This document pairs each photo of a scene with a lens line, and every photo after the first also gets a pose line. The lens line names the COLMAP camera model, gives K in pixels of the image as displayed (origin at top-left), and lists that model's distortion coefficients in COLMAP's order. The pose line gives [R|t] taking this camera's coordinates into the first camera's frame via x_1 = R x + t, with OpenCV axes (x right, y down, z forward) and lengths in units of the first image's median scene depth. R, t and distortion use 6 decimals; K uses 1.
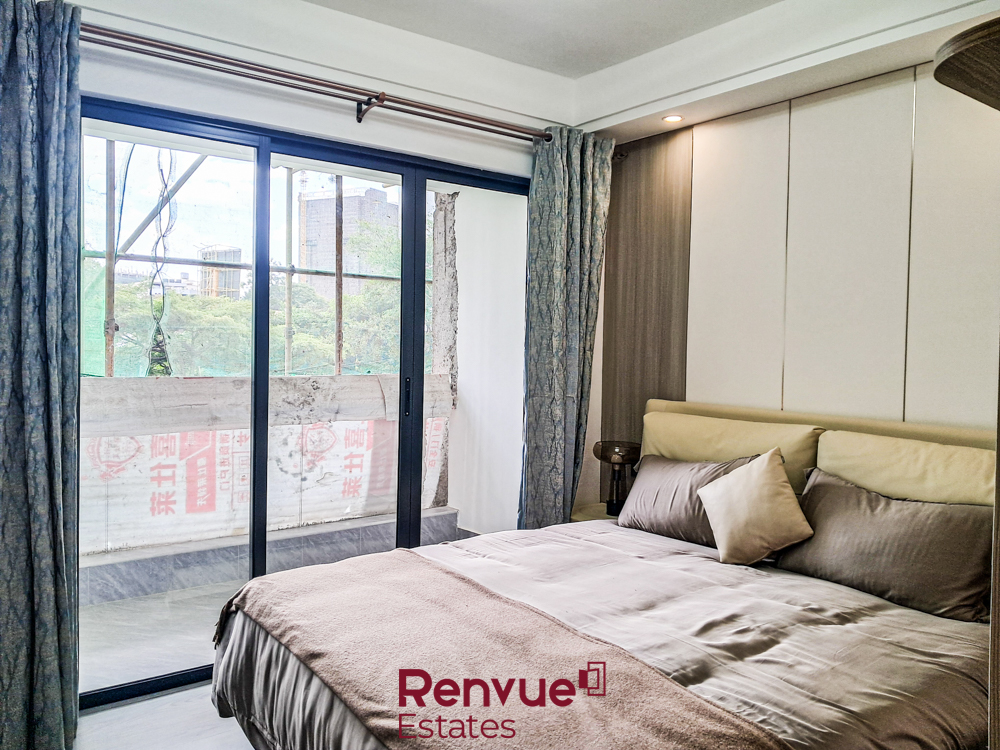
lens RADIAL K [[778.1, 0, 507.4], [0, 778.1, 367.8], [0, 0, 1]] dist [0.009942, 0.005051]
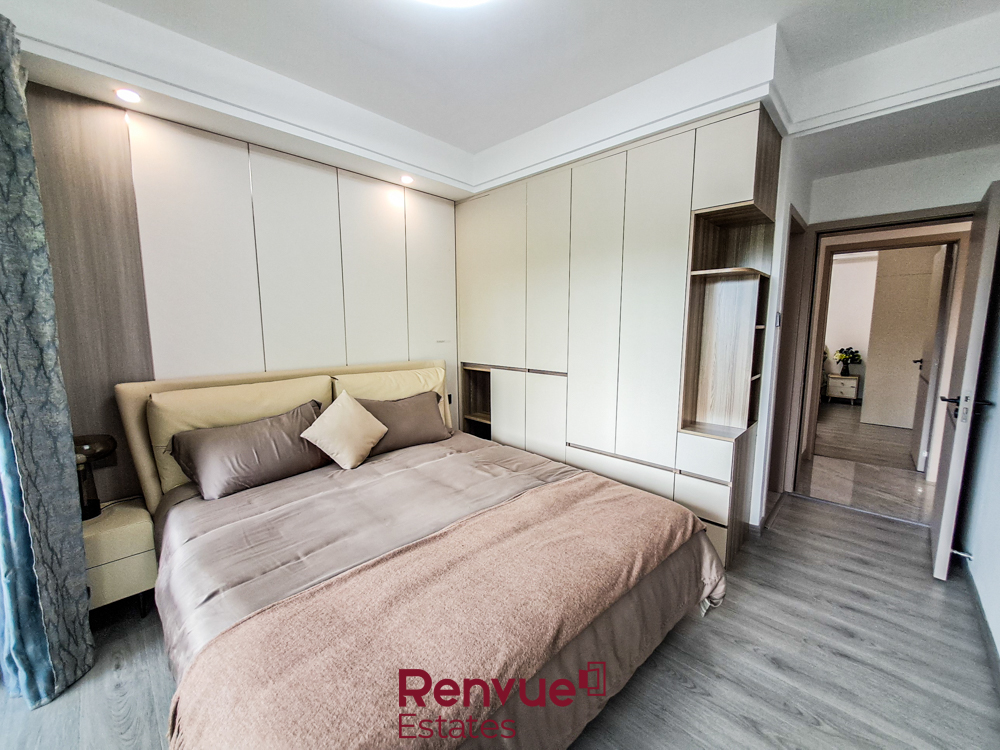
lens RADIAL K [[397.0, 0, 496.4], [0, 397.0, 376.3], [0, 0, 1]] dist [0.002045, 0.000017]
pose [[-0.153832, -0.145077, 0.977389, -0.432251], [0.033987, 0.987800, 0.151972, -0.033982], [-0.987512, 0.056596, -0.147024, 0.698338]]
